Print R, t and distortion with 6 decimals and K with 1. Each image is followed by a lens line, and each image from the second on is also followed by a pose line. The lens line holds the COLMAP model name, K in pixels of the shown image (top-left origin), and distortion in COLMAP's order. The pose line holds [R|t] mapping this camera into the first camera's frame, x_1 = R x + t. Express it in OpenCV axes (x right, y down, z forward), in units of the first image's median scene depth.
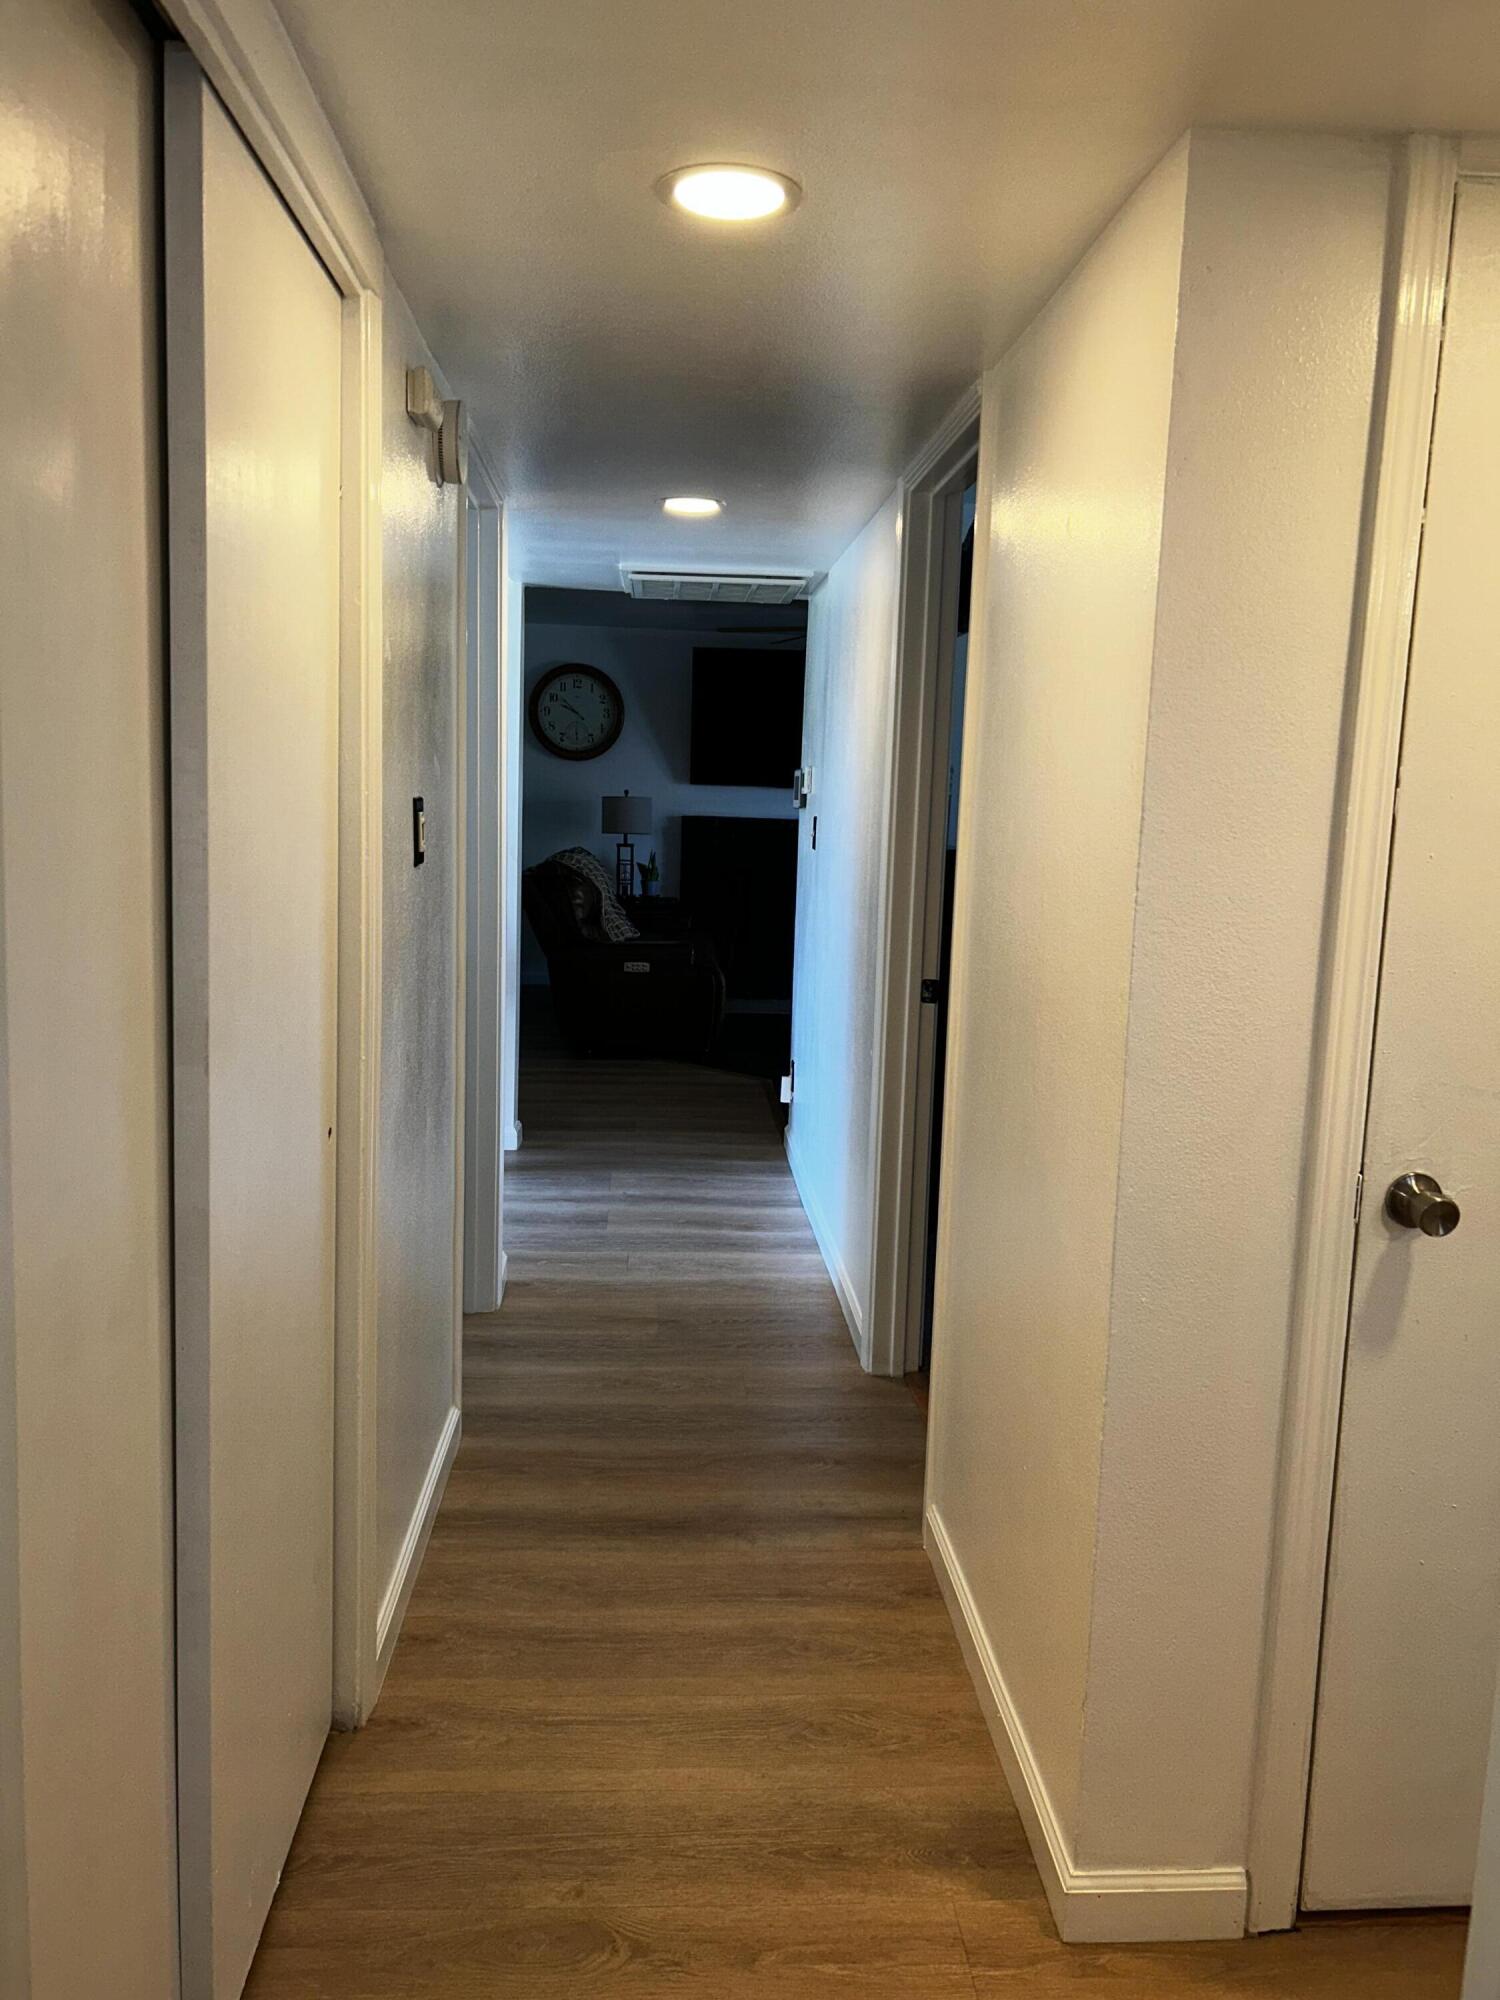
lens RADIAL K [[1480.2, 0, 765.2], [0, 1480.2, 997.3], [0, 0, 1]] dist [0.068467, -0.113793]
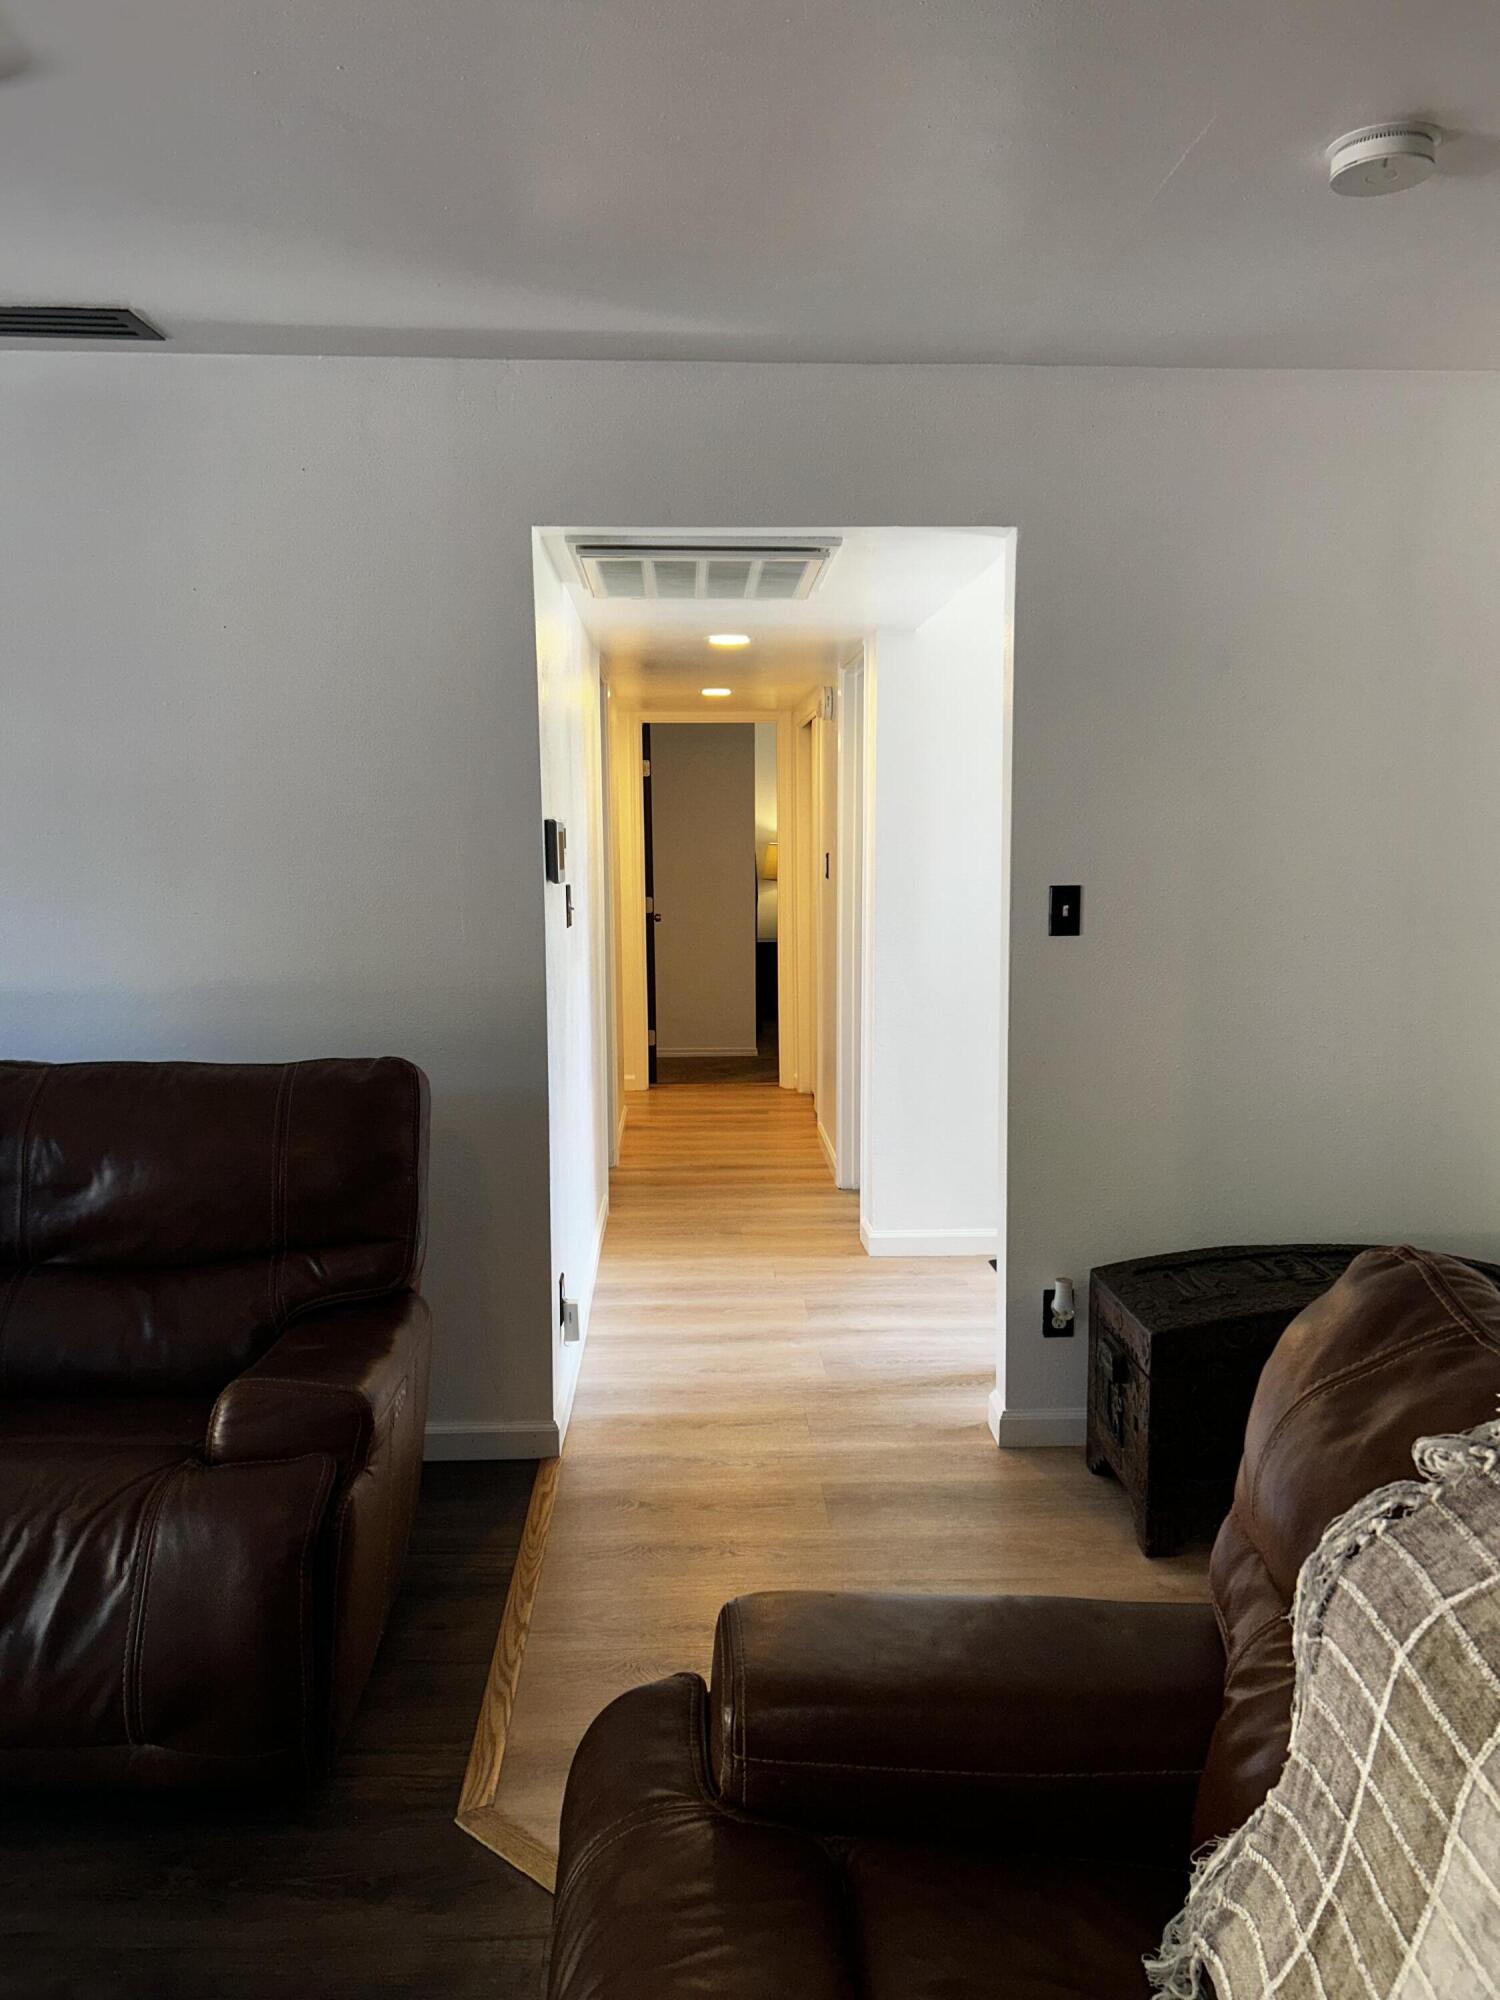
lens RADIAL K [[1480.2, 0, 765.2], [0, 1480.2, 997.3], [0, 0, 1]] dist [0.068467, -0.113793]
pose [[-0.999406, -0.032174, 0.012377, -0.088867], [-0.028003, 0.967101, 0.252846, -0.290367], [-0.020105, 0.252349, -0.967427, 1.942469]]
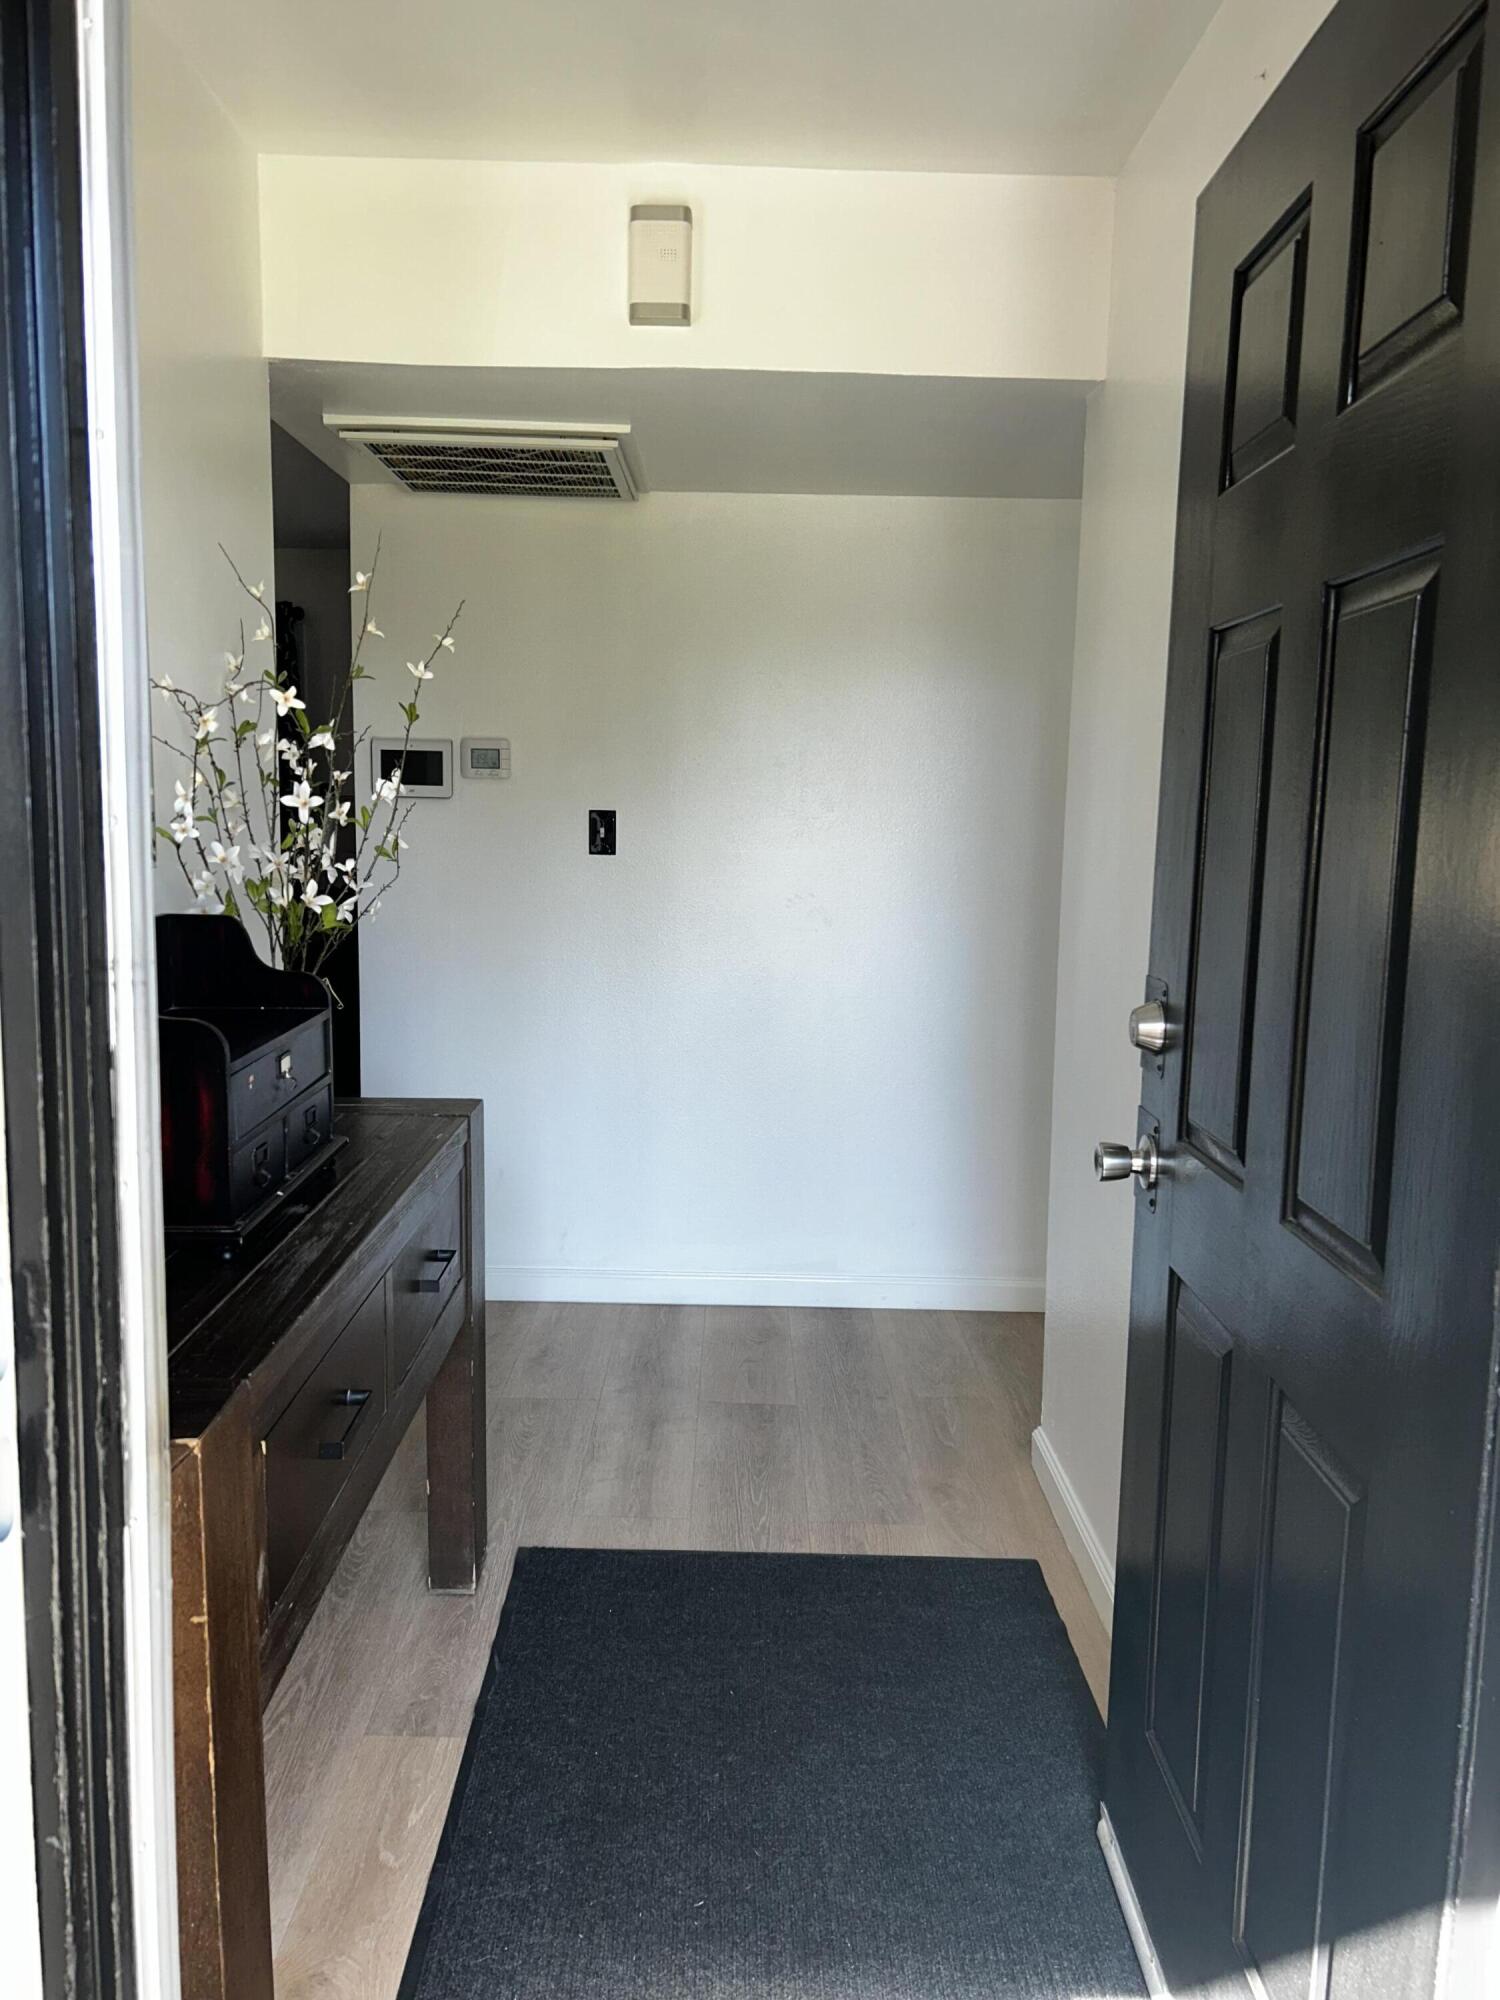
lens RADIAL K [[1480.2, 0, 765.2], [0, 1480.2, 997.3], [0, 0, 1]] dist [0.068467, -0.113793]
pose [[0.056393, -0.154866, 0.986325, -0.785883], [0.118729, 0.981927, 0.147387, -0.139784], [-0.991324, 0.108794, 0.073761, 0.963549]]
